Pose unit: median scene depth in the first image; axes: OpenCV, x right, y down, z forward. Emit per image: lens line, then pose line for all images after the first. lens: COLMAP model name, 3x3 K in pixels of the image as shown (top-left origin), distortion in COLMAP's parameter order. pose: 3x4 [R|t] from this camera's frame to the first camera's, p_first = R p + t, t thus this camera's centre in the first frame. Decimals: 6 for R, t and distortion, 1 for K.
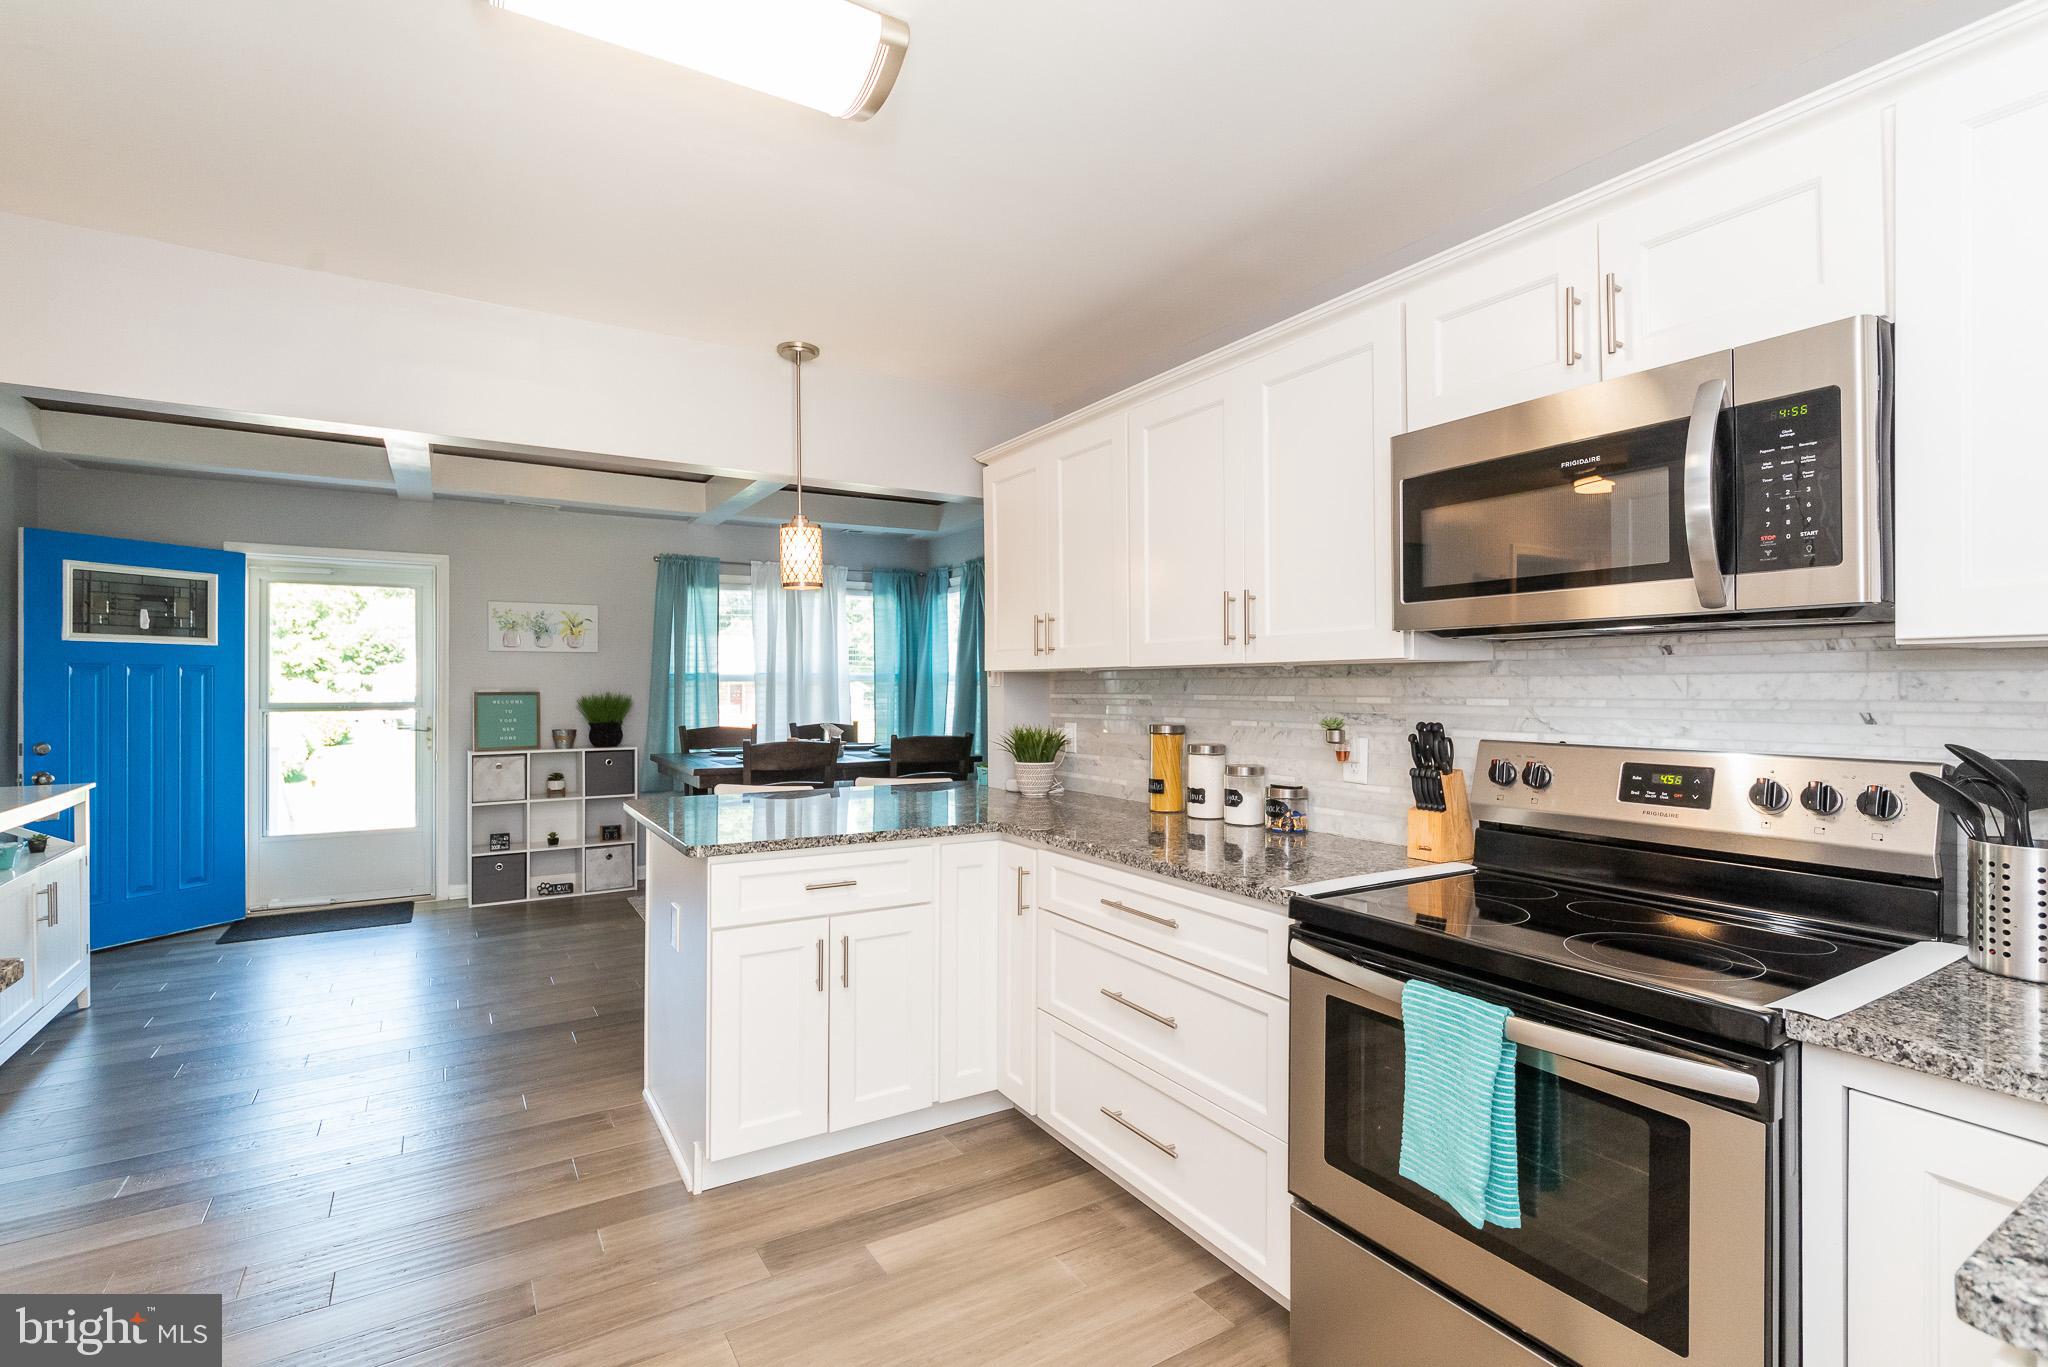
lens RADIAL K [[967.3, 0, 1073.8], [0, 967.3, 682.0], [0, 0, 1]] dist [-0.001136, 0.000168]
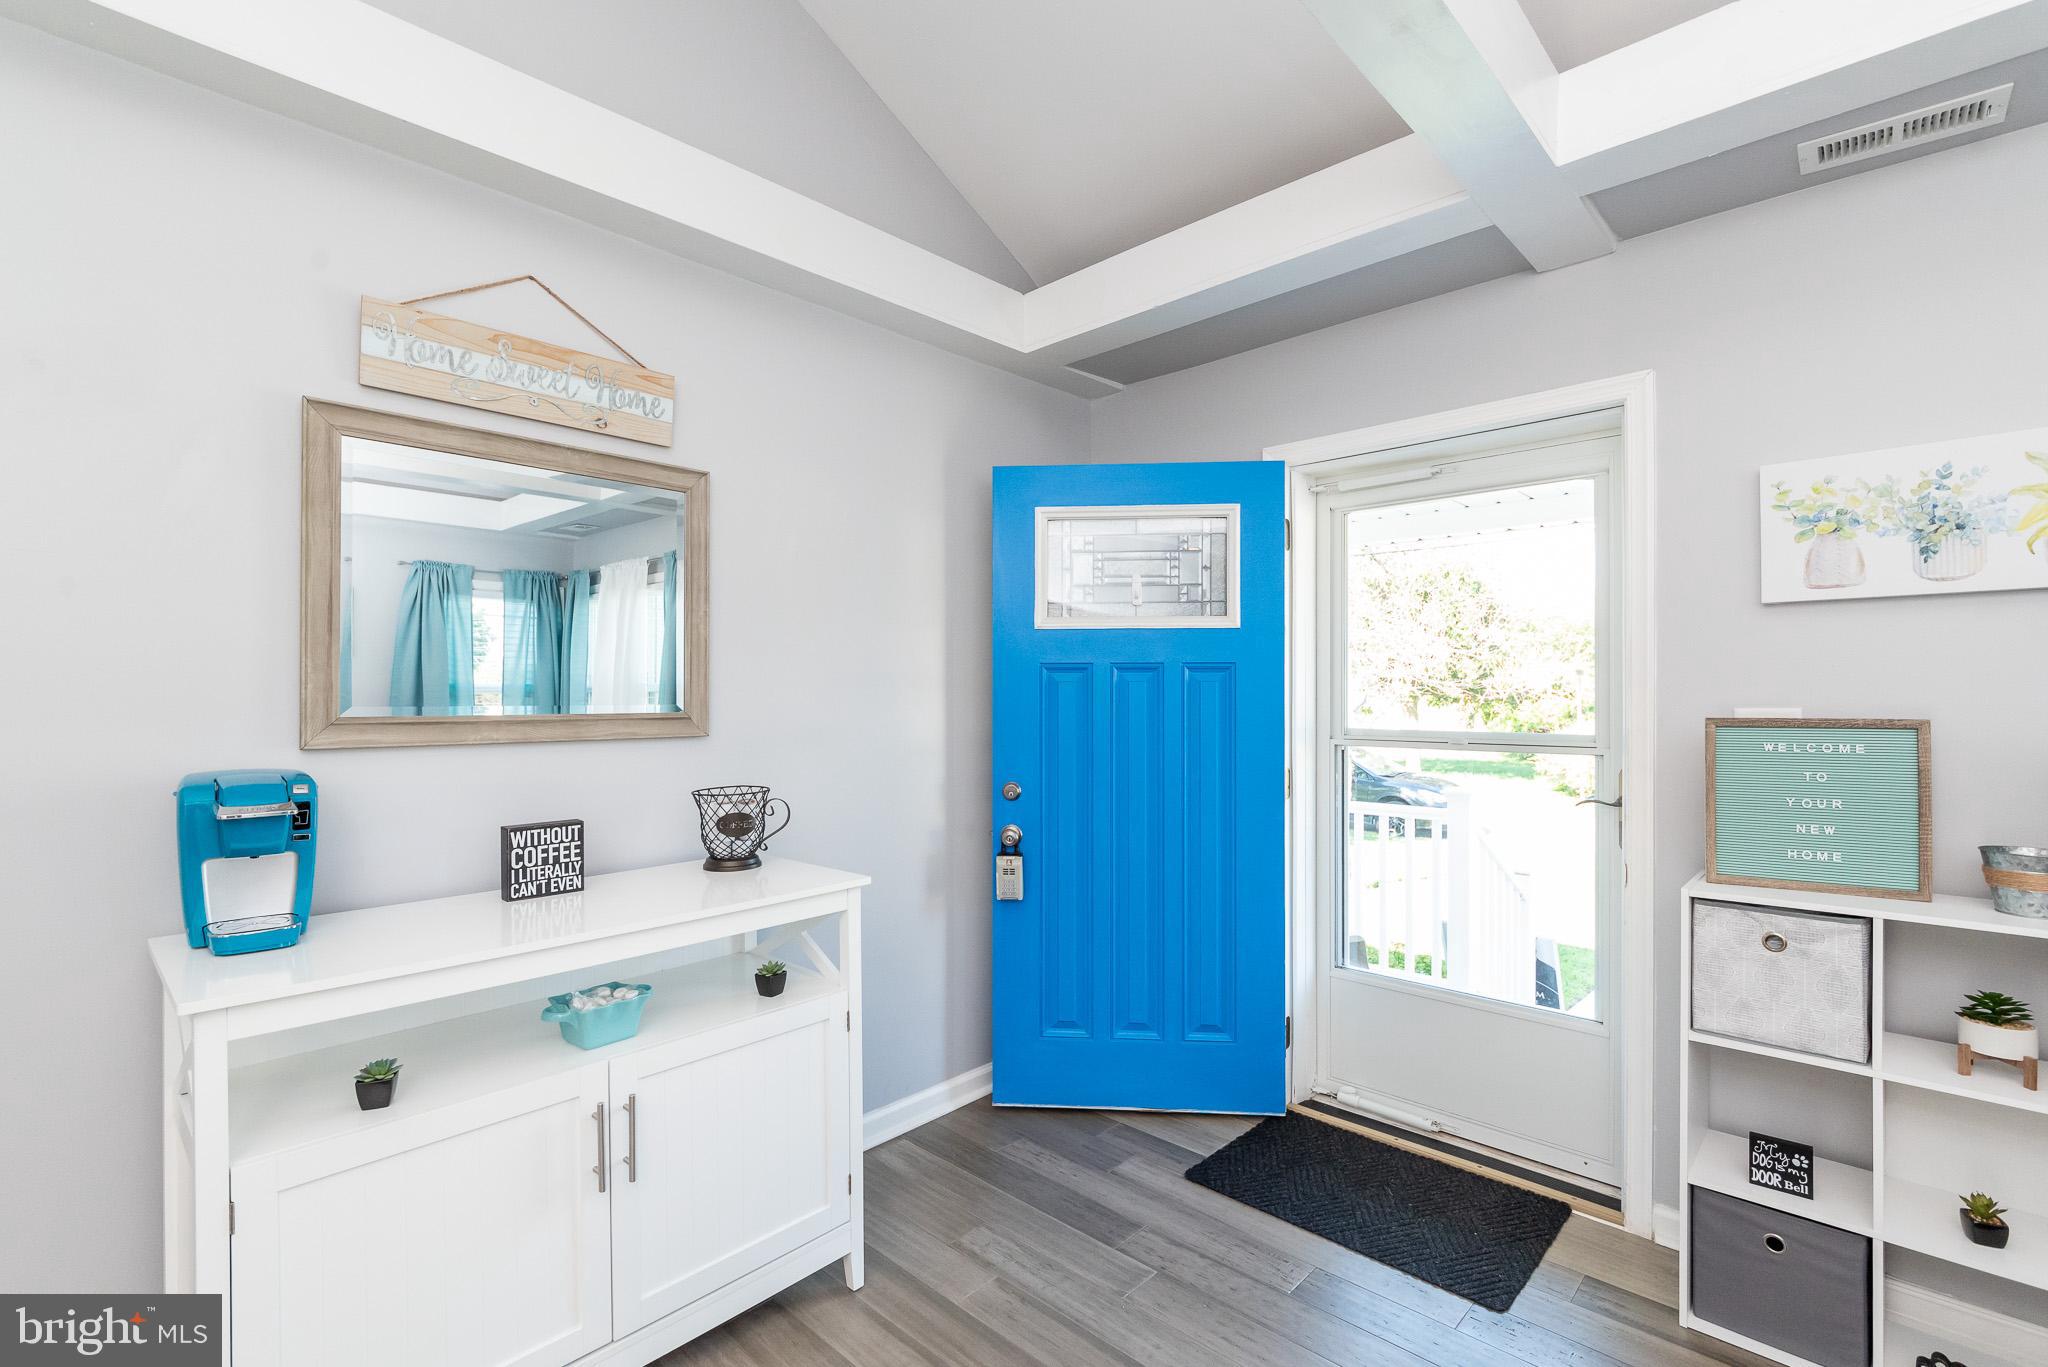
lens RADIAL K [[927.5, 0, 1016.5], [0, 927.5, 689.4], [0, 0, 1]] dist [-0.002006, -0.000233]
pose [[0.218080, -0.006539, -0.975909, -0.420830], [0.001628, 0.999979, -0.006337, 0.002974], [0.975930, -0.000207, 0.218086, 0.838683]]
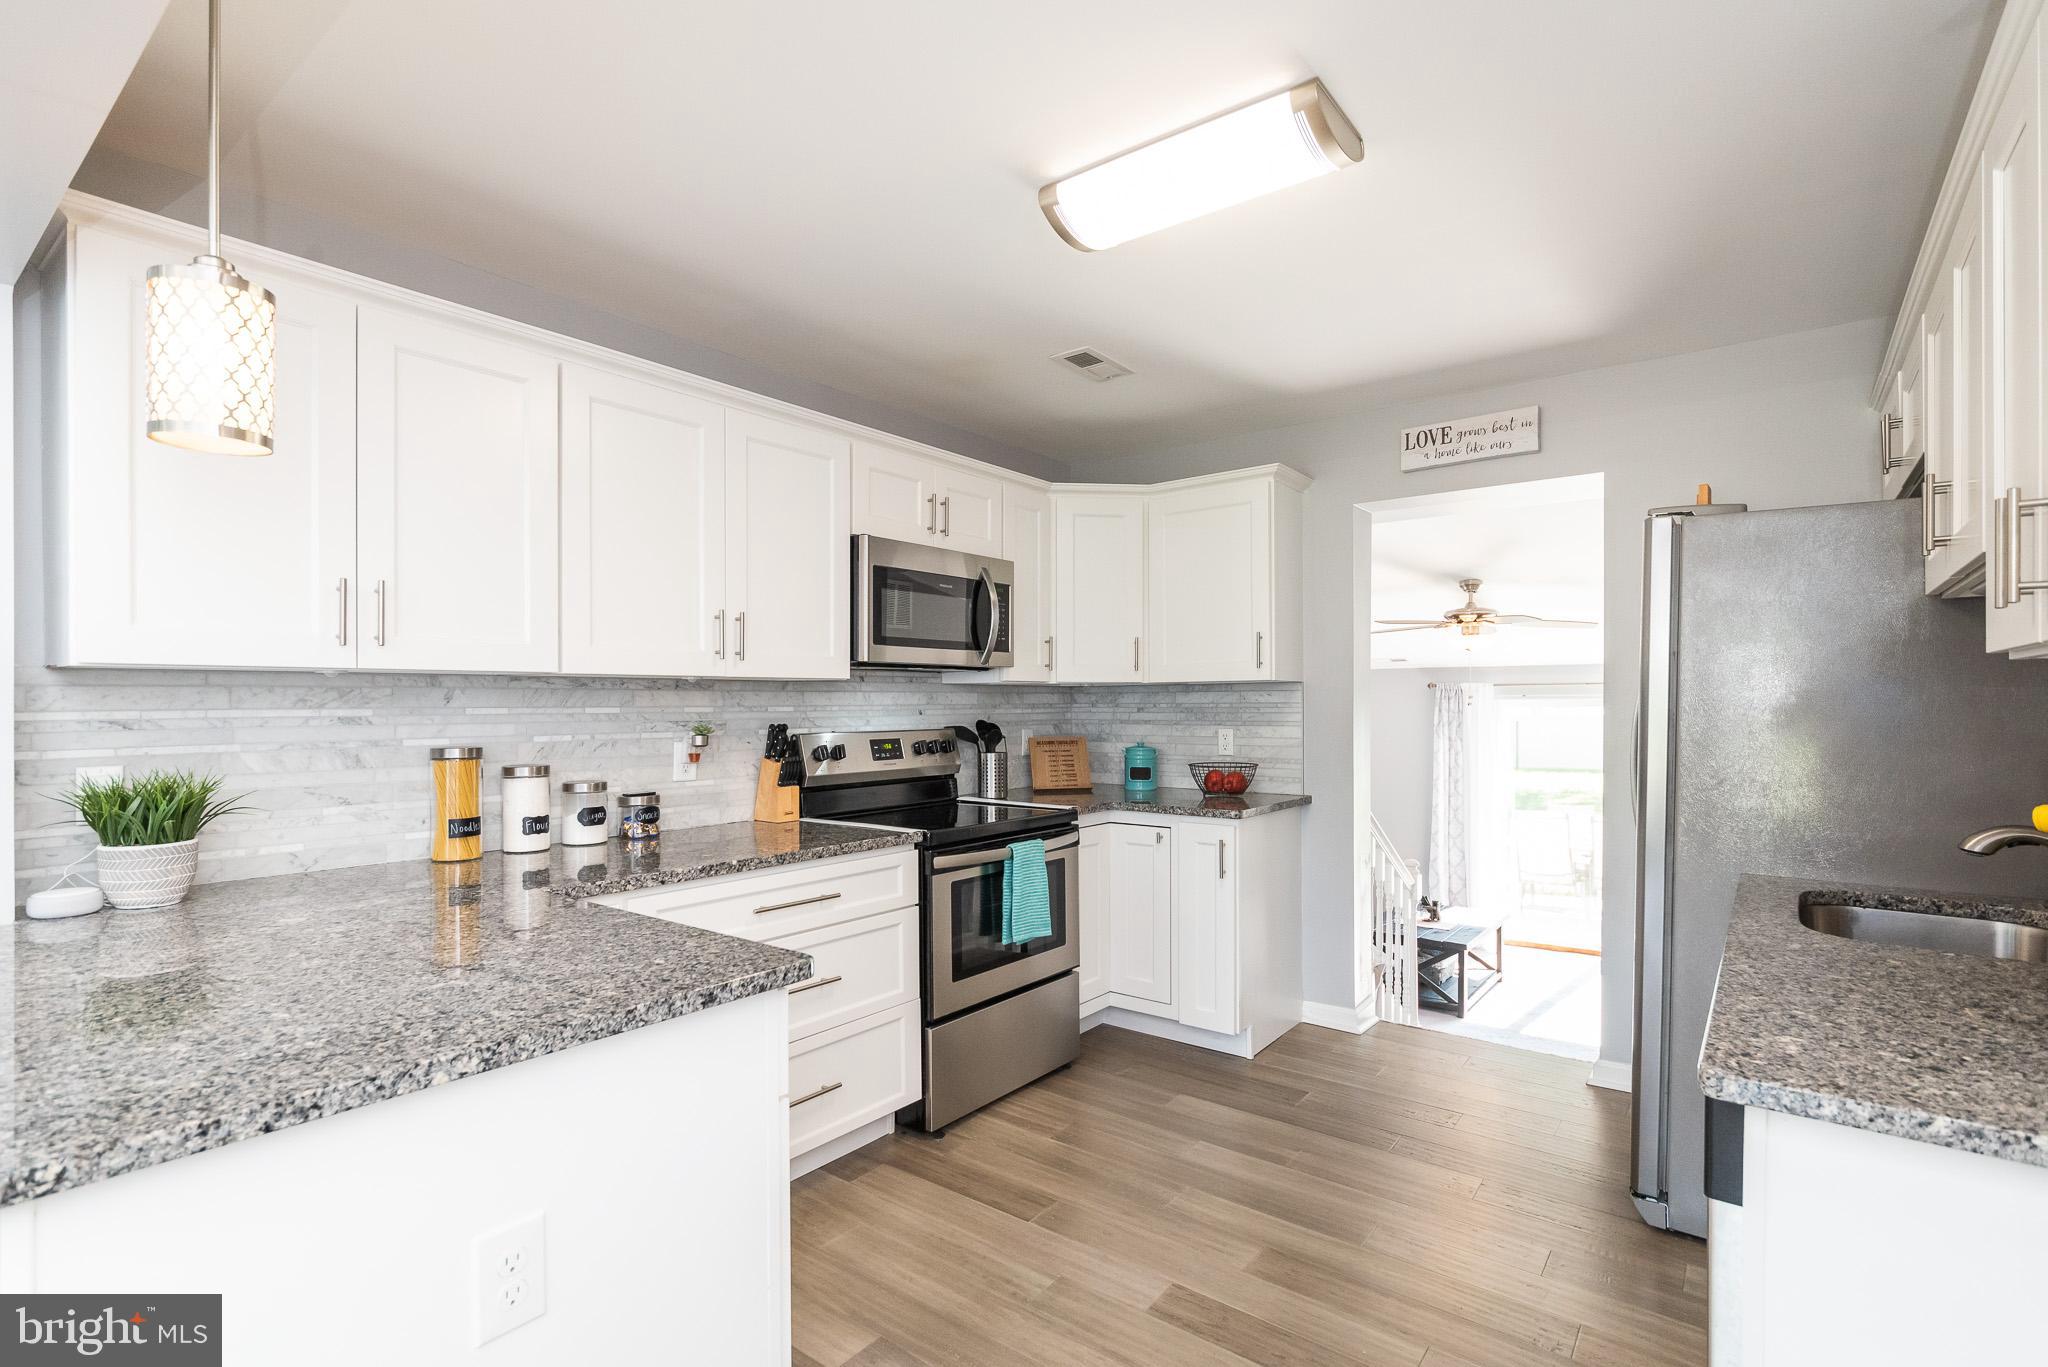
lens RADIAL K [[950.4, 0, 1020.1], [0, 950.4, 703.6], [0, 0, 1]] dist [0.010601, -0.000241]
pose [[-0.321760, -0.000163, 0.946821, -0.534635], [-0.000760, 1.000000, -0.000086, 0.006491], [-0.946821, -0.000747, -0.321760, 0.572342]]
